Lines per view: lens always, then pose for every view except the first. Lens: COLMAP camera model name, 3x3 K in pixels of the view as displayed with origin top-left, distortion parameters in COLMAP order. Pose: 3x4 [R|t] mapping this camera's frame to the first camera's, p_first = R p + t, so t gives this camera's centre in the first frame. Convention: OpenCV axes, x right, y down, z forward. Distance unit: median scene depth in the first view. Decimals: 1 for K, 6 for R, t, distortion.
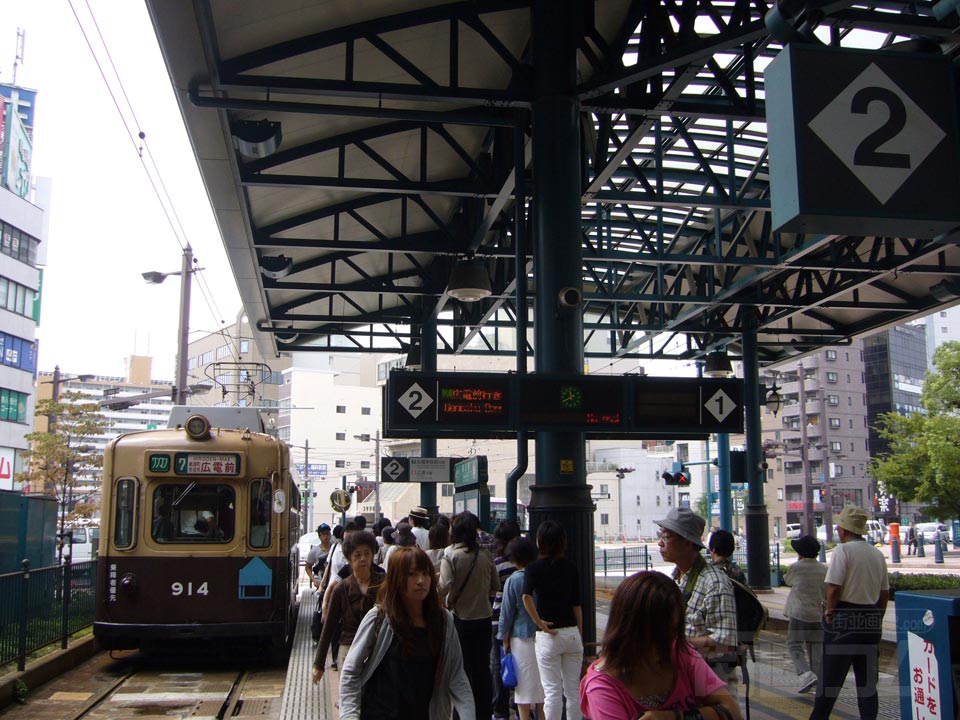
lens RADIAL K [[1029.6, 0, 480.0], [0, 1029.6, 360.0], [0, 0, 1]] dist [-0.071770, 0.018071]
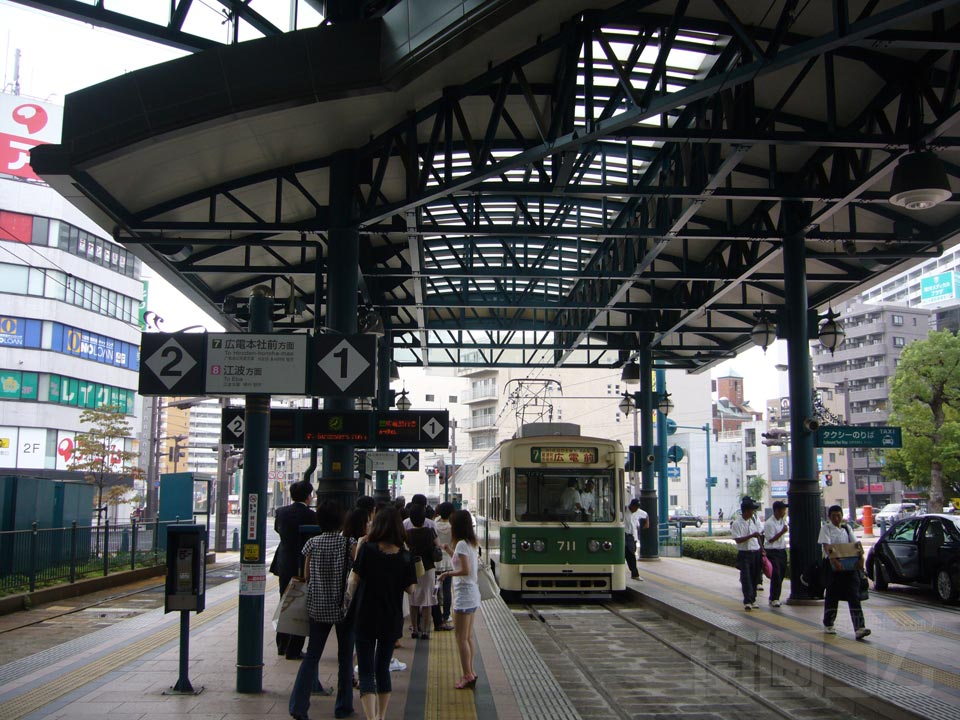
lens RADIAL K [[999.6, 0, 466.8], [0, 999.6, 362.3], [0, 0, 1]] dist [-0.104465, 0.124093]
pose [[0.992293, -0.010912, -0.123432, 0.089048], [0.012981, 0.999788, 0.015964, -0.014935], [0.123232, -0.017443, 0.992225, -0.094168]]
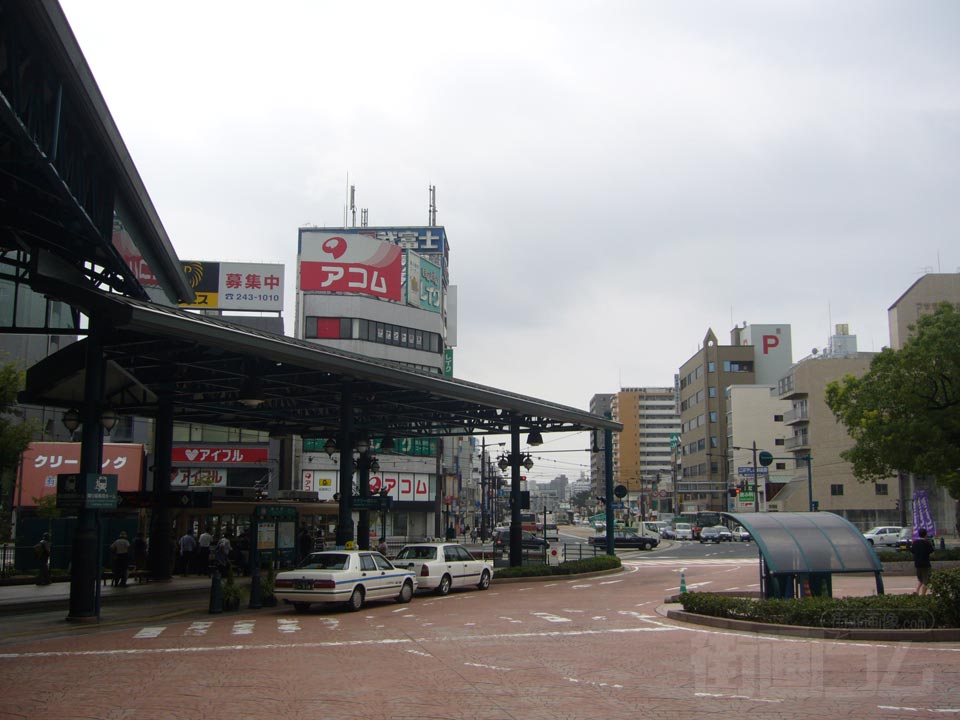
lens RADIAL K [[987.8, 0, 480.0], [0, 987.8, 360.0], [0, 0, 1]] dist [-0.071510, 0.002003]
pose [[0.813400, -0.087597, -0.575071, 0.577334], [0.089499, 0.995671, -0.025074, -0.047814], [0.574778, -0.031073, 0.817719, -0.202710]]
